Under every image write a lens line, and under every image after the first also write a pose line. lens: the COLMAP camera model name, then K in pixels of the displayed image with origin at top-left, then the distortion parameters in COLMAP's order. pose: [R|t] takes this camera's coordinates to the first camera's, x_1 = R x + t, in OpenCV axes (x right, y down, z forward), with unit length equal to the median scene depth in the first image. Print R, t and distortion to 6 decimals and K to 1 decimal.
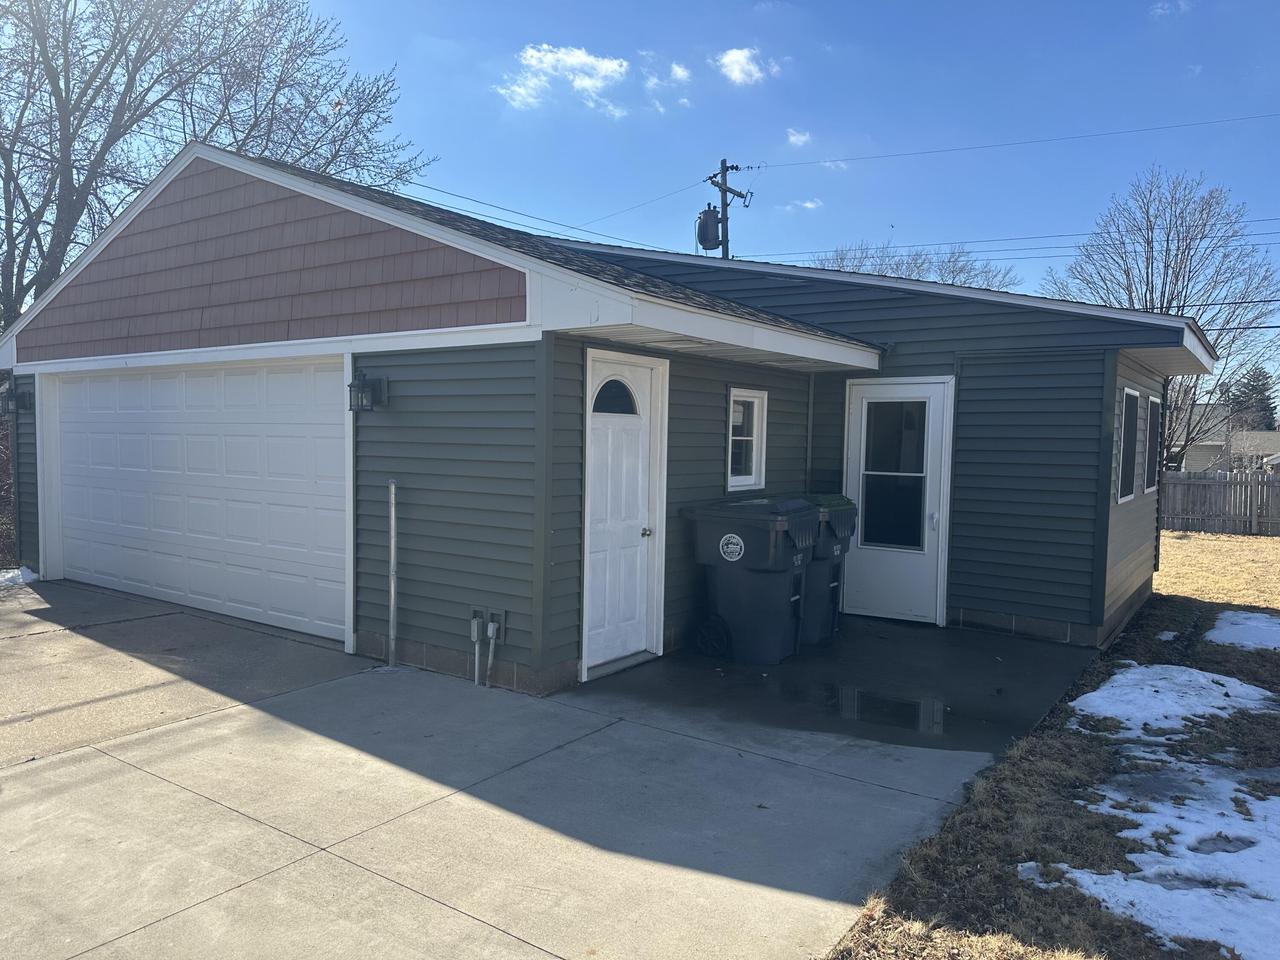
lens RADIAL K [[905.5, 0, 633.5], [0, 905.5, 484.5], [0, 0, 1]] dist [0.022353, -0.020794]
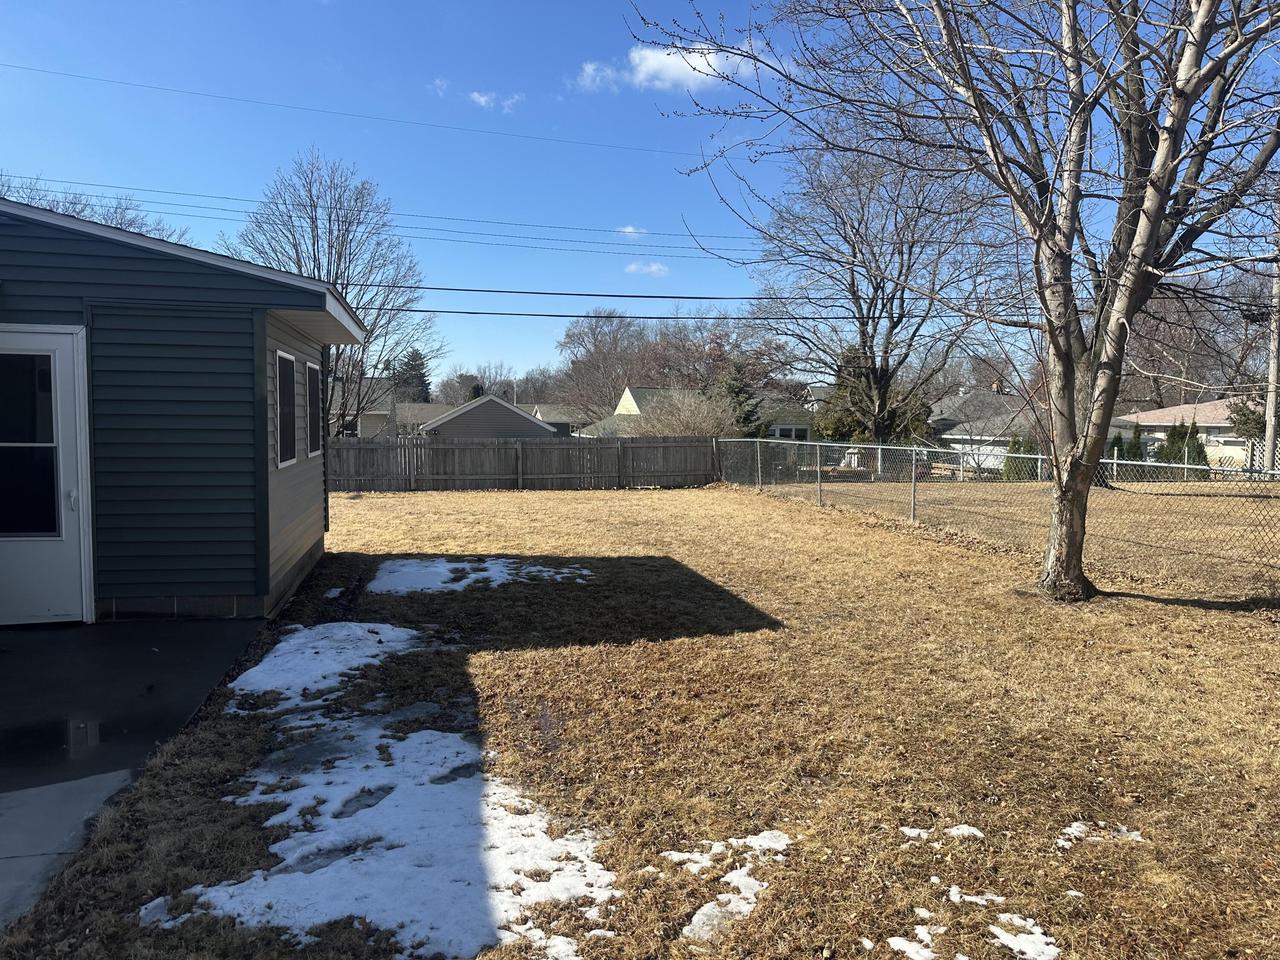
lens RADIAL K [[905.5, 0, 633.5], [0, 905.5, 484.5], [0, 0, 1]] dist [0.022353, -0.020794]
pose [[0.671290, -0.061674, 0.738624, 0.090206], [0.037573, 0.998082, 0.049190, 0.006532], [-0.740241, -0.005268, 0.672320, 0.076859]]
